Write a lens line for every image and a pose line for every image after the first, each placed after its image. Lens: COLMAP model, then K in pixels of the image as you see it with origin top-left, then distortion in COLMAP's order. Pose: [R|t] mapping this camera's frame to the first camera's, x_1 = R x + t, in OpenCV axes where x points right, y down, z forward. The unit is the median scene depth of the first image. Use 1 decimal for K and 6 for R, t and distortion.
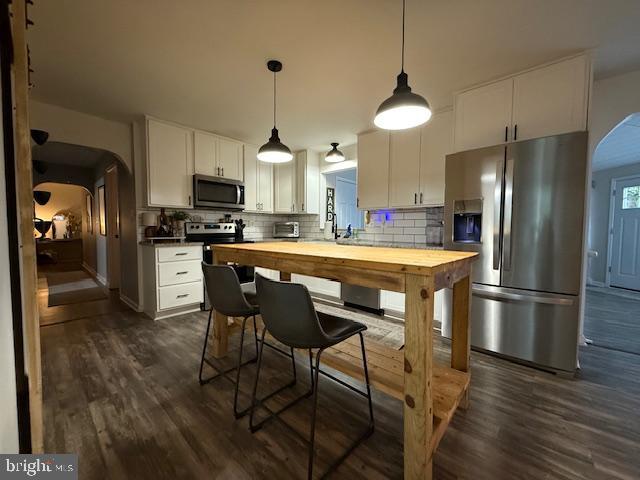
lens RADIAL K [[254.3, 0, 321.0], [0, 254.3, 241.0], [0, 0, 1]] dist [-0.002977, 0.000339]
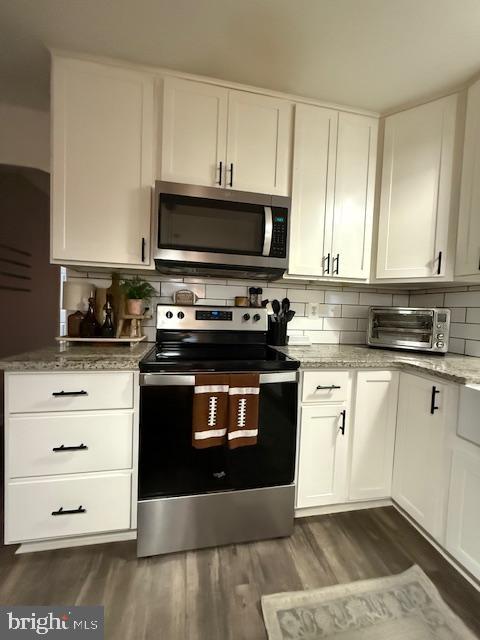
lens RADIAL K [[254.3, 0, 244.8], [0, 254.3, 320.2], [0, 0, 1]] dist [-0.002977, 0.000339]
pose [[0.796963, 0.048505, -0.602078, -0.159502], [-0.060264, 0.998182, 0.000645, -0.065903], [0.601015, 0.035769, 0.798437, 0.886971]]
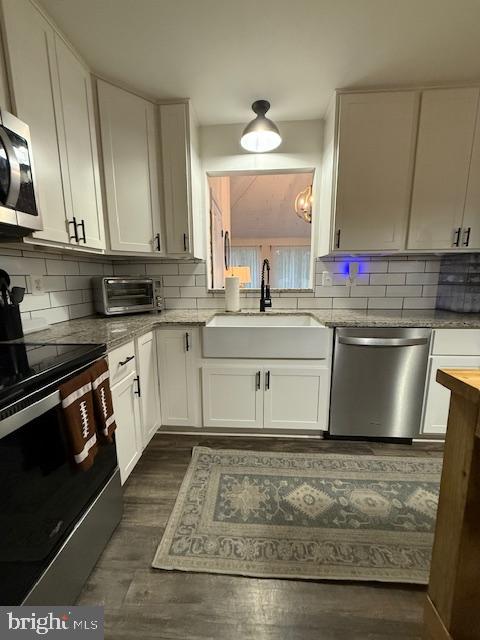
lens RADIAL K [[254.3, 0, 234.3], [0, 254.3, 320.5], [0, 0, 1]] dist [-0.002977, 0.000339]
pose [[0.787966, -0.115805, 0.604730, -0.411166], [0.043429, 0.990160, 0.133027, -0.079940], [-0.614185, -0.078558, 0.785242, 0.864916]]
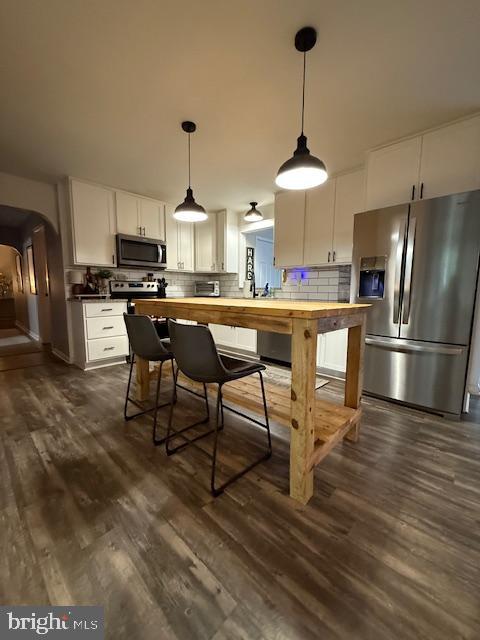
lens RADIAL K [[254.3, 0, 241.9], [0, 254.3, 319.1], [0, 0, 1]] dist [-0.002977, 0.000339]
pose [[0.999759, 0.003679, -0.021625, 0.042392], [-0.002285, 0.997938, 0.064140, 0.020549], [0.021816, -0.064075, 0.997707, -0.058250]]
